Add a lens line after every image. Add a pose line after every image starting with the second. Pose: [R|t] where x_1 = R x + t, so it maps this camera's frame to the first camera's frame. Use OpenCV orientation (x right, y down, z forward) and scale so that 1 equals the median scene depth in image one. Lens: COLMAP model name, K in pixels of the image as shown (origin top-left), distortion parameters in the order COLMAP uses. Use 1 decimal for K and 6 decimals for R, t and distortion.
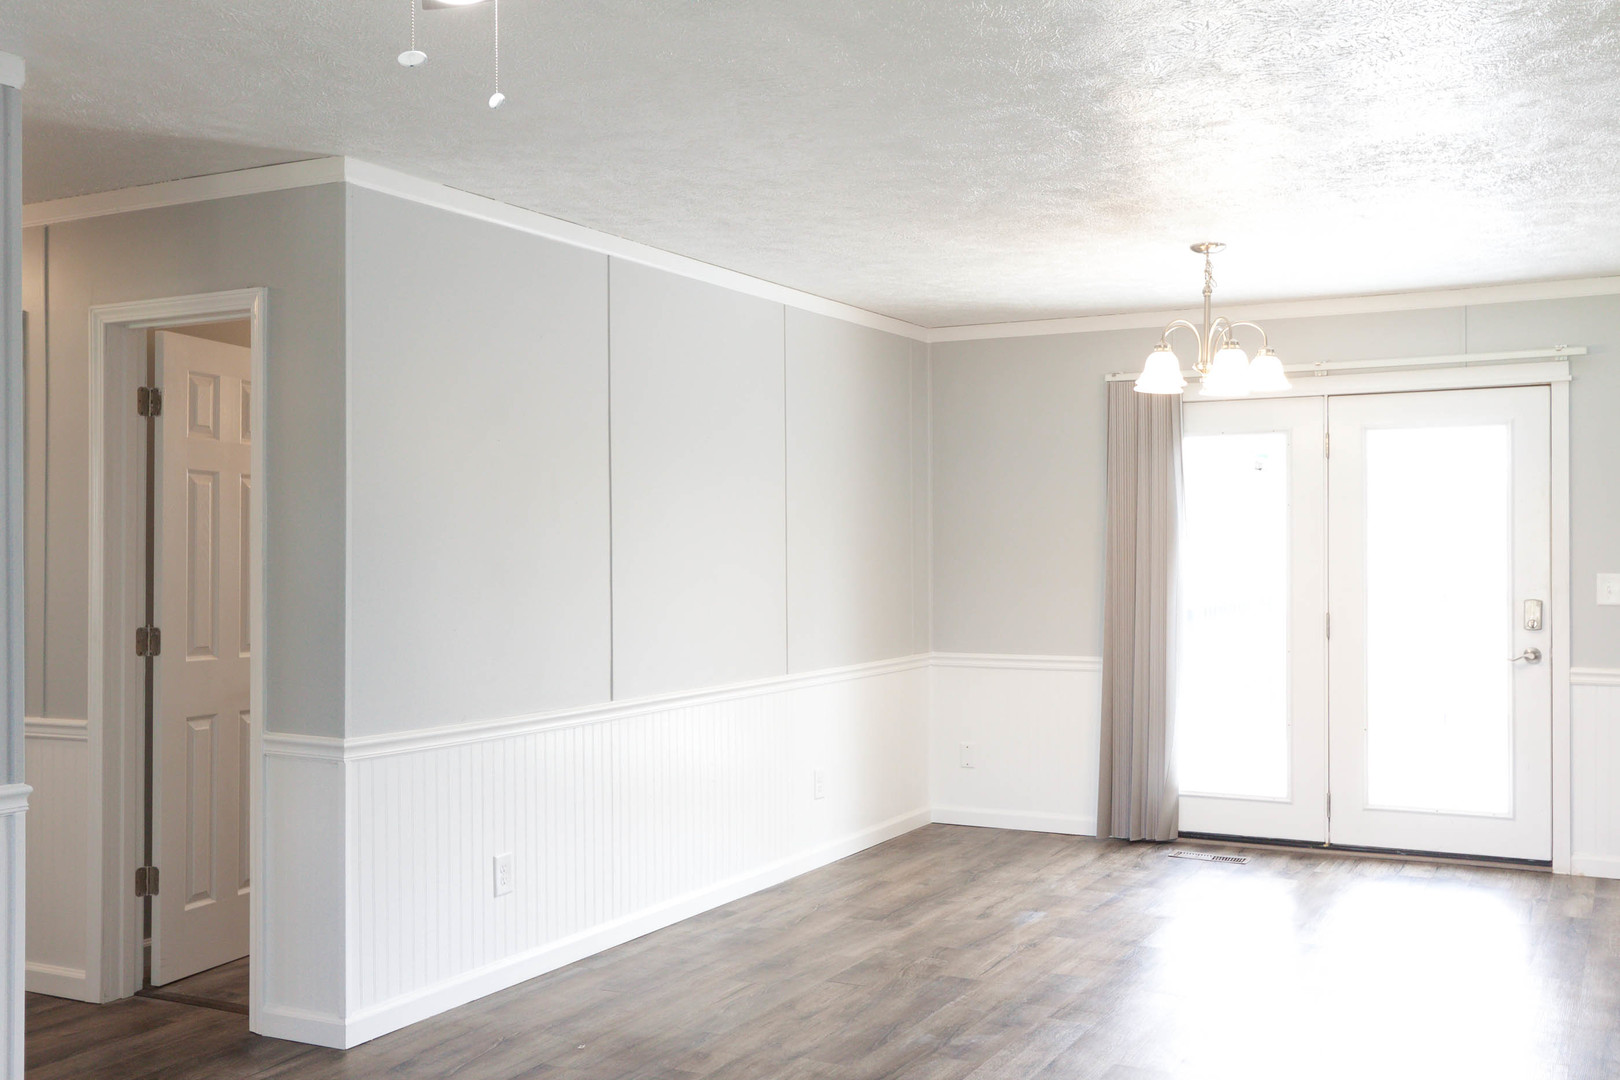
lens RADIAL K [[1526.3, 0, 811.7], [0, 1526.3, 547.5], [0, 0, 1]] dist [-0.000494, 0.000000]
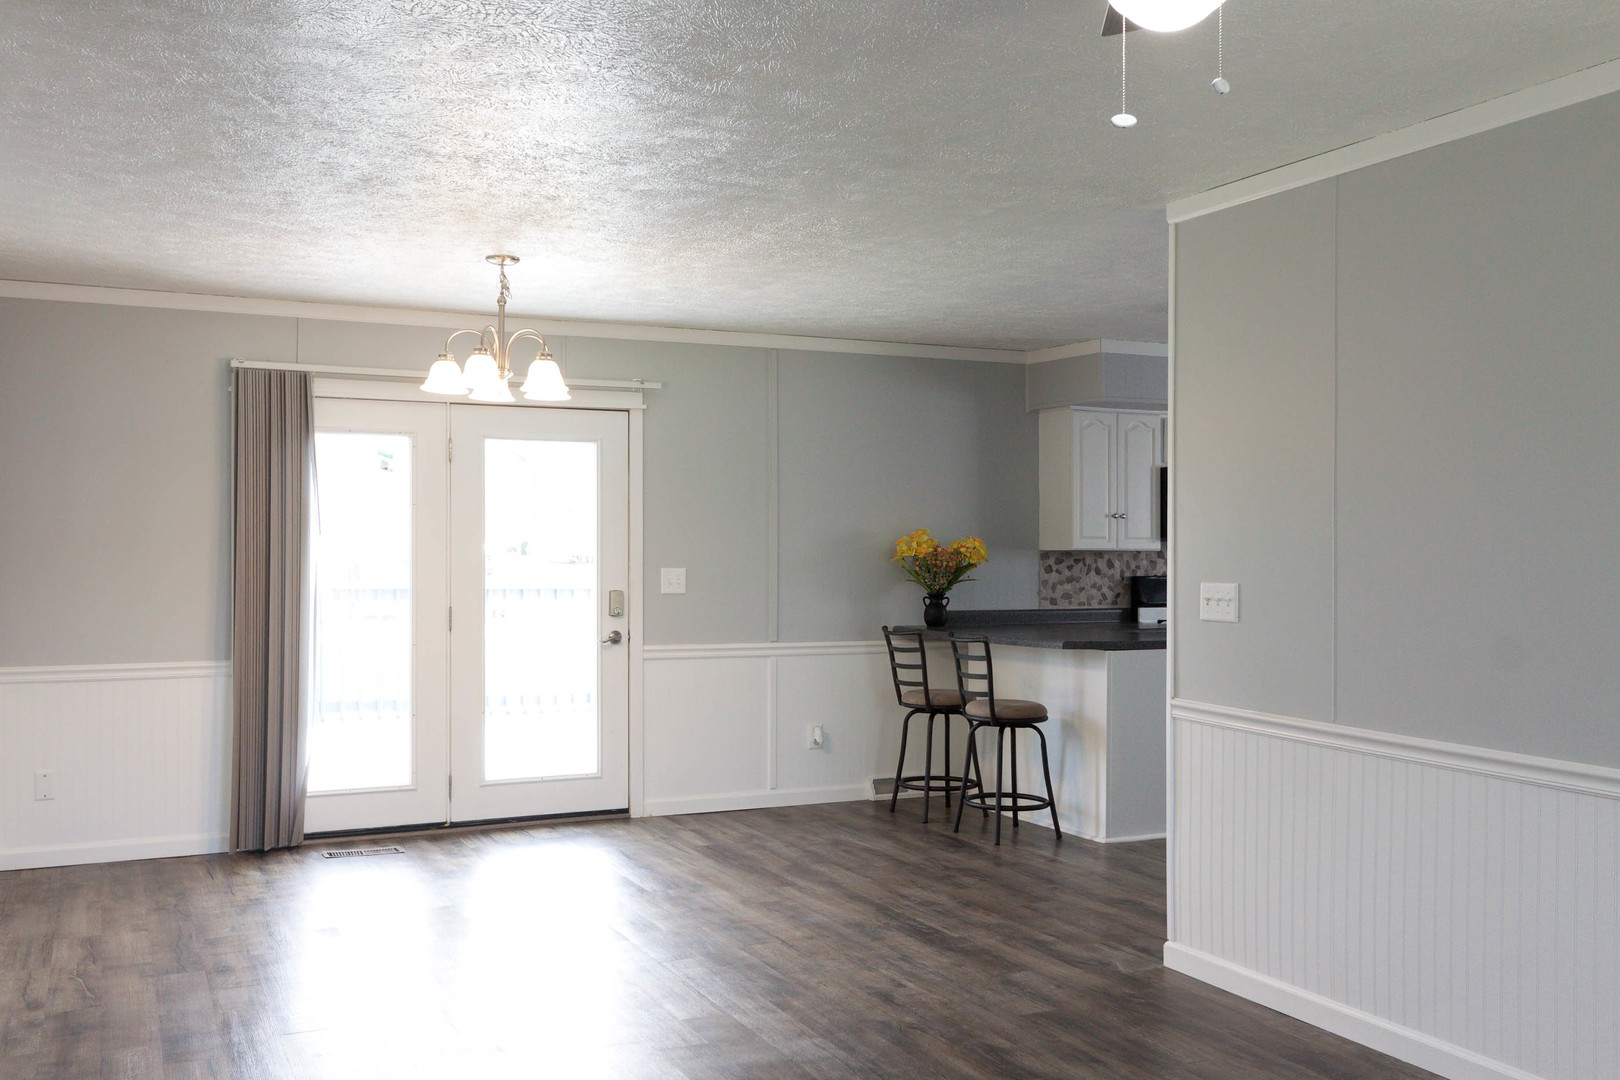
lens RADIAL K [[1526.3, 0, 811.0], [0, 1526.3, 532.9], [0, 0, 1]] dist [-0.000494, 0.000000]
pose [[0.590167, 0.014858, 0.807145, -0.398604], [-0.003851, 0.999871, -0.015590, 0.007304], [-0.807272, 0.006093, 0.590148, 0.174031]]
